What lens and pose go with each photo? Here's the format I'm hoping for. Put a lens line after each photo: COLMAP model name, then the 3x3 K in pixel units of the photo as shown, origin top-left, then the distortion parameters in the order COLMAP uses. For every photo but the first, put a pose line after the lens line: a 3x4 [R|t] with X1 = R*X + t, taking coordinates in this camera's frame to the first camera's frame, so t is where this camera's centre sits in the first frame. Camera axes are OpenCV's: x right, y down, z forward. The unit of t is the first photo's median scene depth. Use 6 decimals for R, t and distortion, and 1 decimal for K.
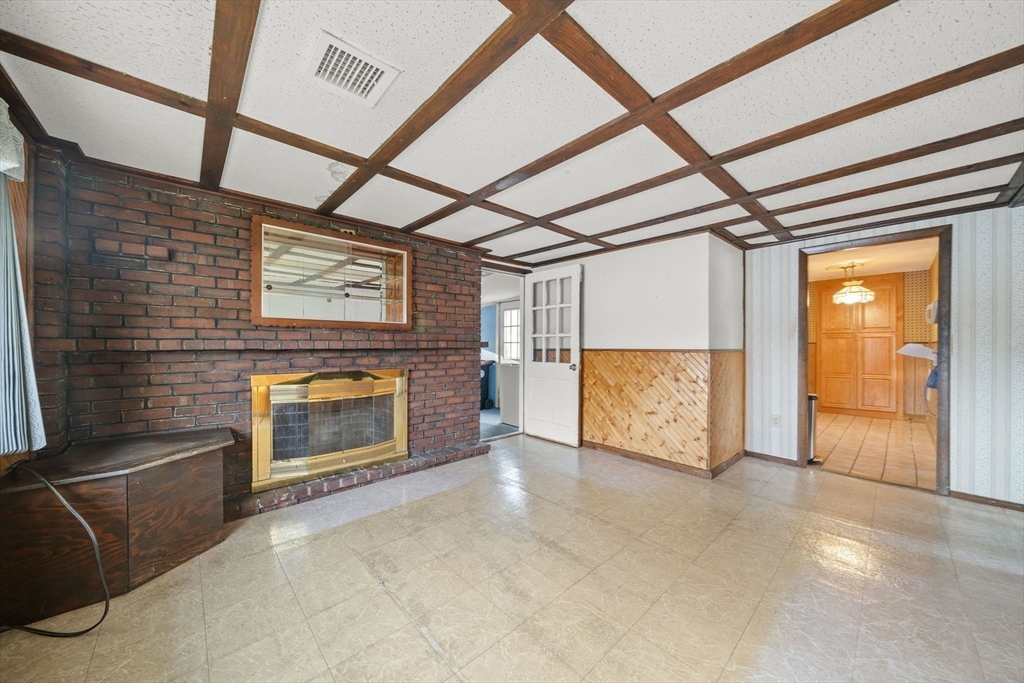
lens RADIAL K [[357.7, 0, 514.6], [0, 357.7, 344.0], [0, 0, 1]] dist [-0.000315, 0.000046]
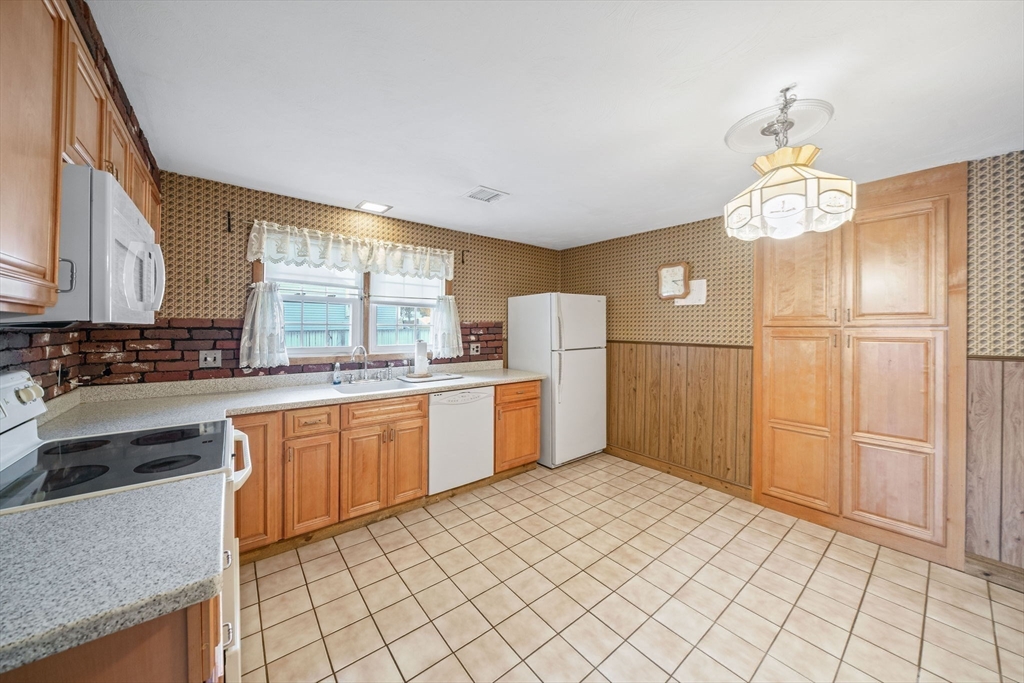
lens RADIAL K [[357.7, 0, 518.5], [0, 357.7, 328.1], [0, 0, 1]] dist [-0.000315, 0.000046]
pose [[0.999144, 0.005246, -0.041029, 0.612472], [-0.005156, 0.999984, 0.002296, -0.028648], [0.041041, -0.002082, 0.999155, 0.585475]]
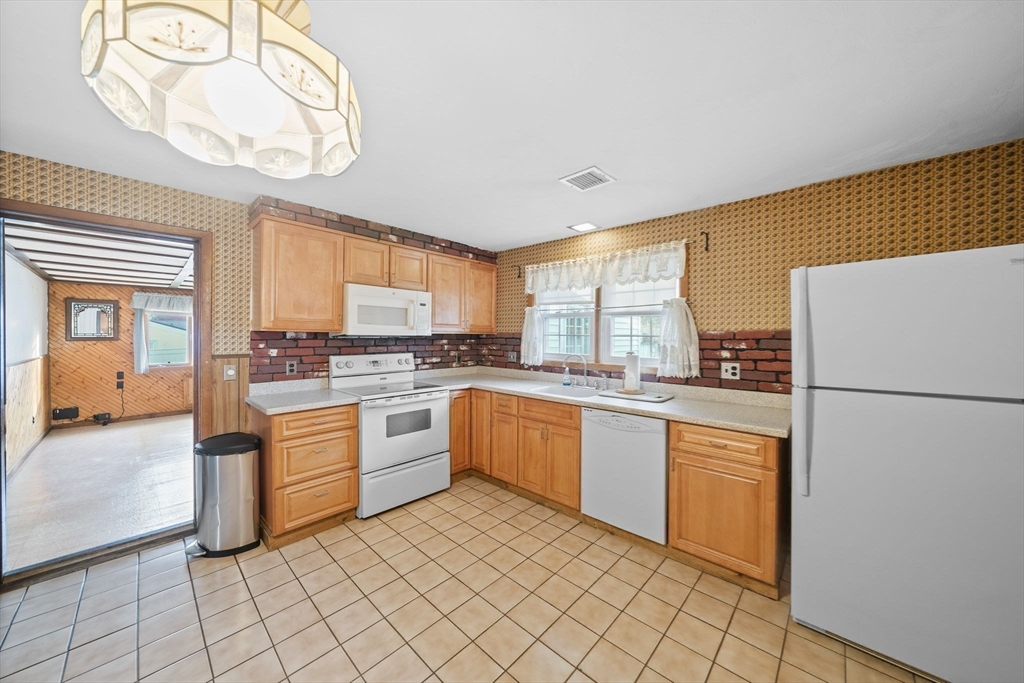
lens RADIAL K [[357.7, 0, 514.8], [0, 357.7, 337.0], [0, 0, 1]] dist [-0.000315, 0.000046]
pose [[0.094476, 0.004242, -0.995518, 1.187543], [-0.005035, 0.999980, 0.003783, -0.032421], [0.995514, 0.004655, 0.094496, 1.215874]]
